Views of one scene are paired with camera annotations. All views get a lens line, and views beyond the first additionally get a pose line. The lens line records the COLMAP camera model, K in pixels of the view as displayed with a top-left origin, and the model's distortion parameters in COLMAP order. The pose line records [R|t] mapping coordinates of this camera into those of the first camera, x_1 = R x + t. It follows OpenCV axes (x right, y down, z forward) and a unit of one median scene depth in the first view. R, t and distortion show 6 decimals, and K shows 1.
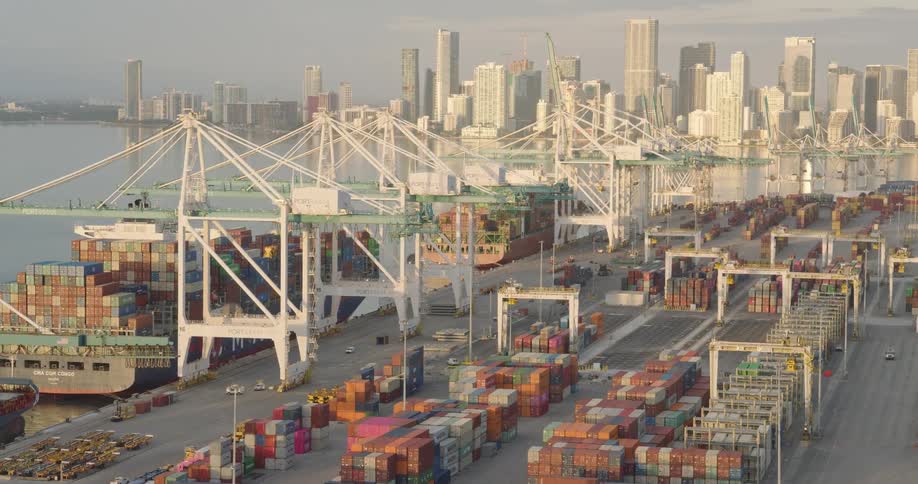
lens RADIAL K [[2171.7, 0, 459.0], [0, 2171.7, 242.0], [0, 0, 1]] dist [0.562091, -5.233770]
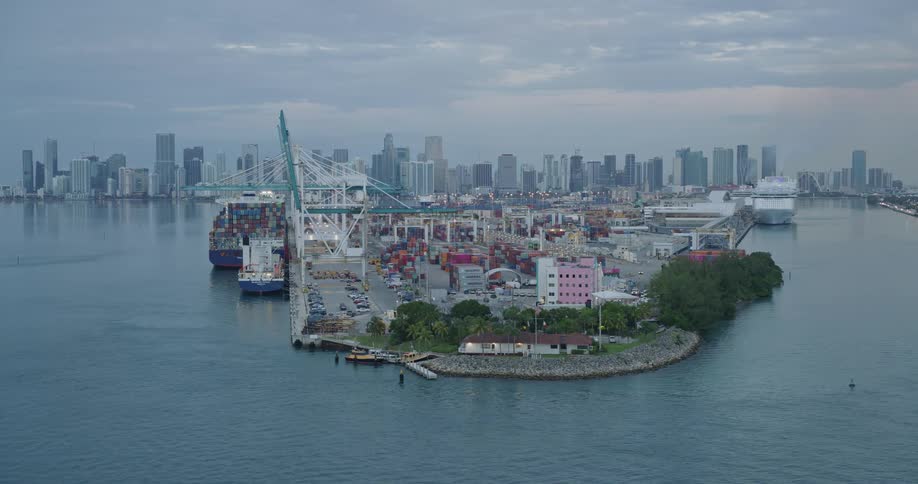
lens RADIAL K [[1238.5, 0, 459.8], [0, 1238.5, 255.3], [0, 0, 1]] dist [-0.012264, -0.305507]
pose [[0.932890, -0.032617, 0.358681, -0.316987], [0.035456, 0.999370, -0.001336, 0.048174], [-0.358411, 0.013964, 0.933459, -0.204149]]
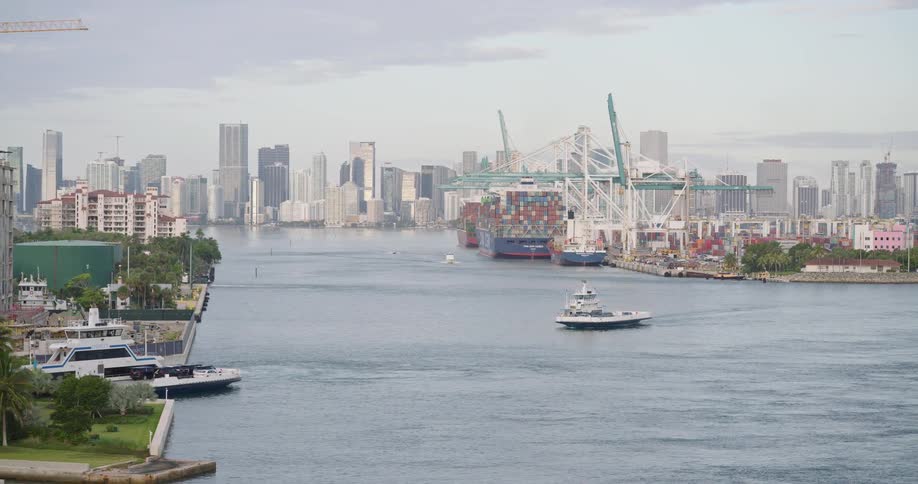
lens RADIAL K [[2171.7, 0, 459.0], [0, 2171.7, 242.0], [0, 0, 1]] dist [0.562091, -5.233770]
pose [[0.963523, -0.005767, 0.267564, -0.601931], [0.019953, 0.998533, -0.050332, 0.117403], [-0.266881, 0.053834, 0.962225, -0.766534]]
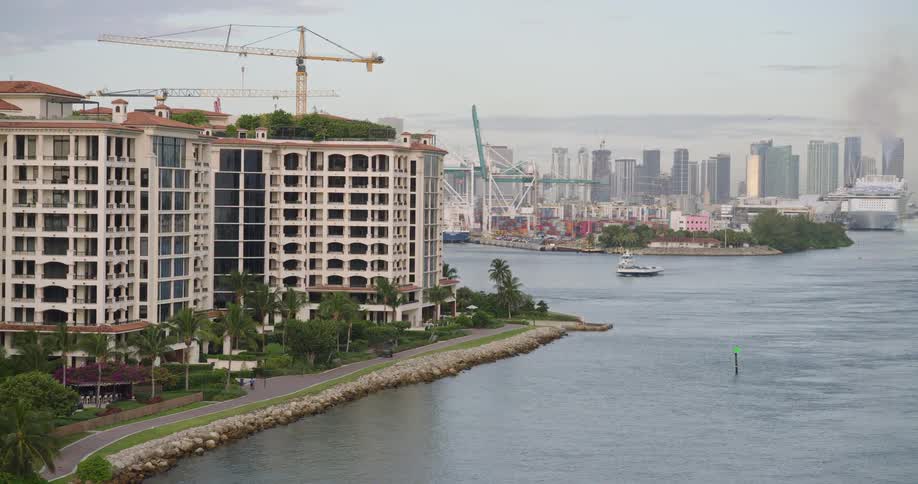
lens RADIAL K [[2171.7, 0, 459.0], [0, 2171.7, 242.0], [0, 0, 1]] dist [0.562091, -5.233770]
pose [[0.916872, -0.005212, 0.399146, -0.829904], [0.022212, 0.999032, -0.037979, 0.128937], [-0.398562, 0.043688, 0.916100, -1.026448]]
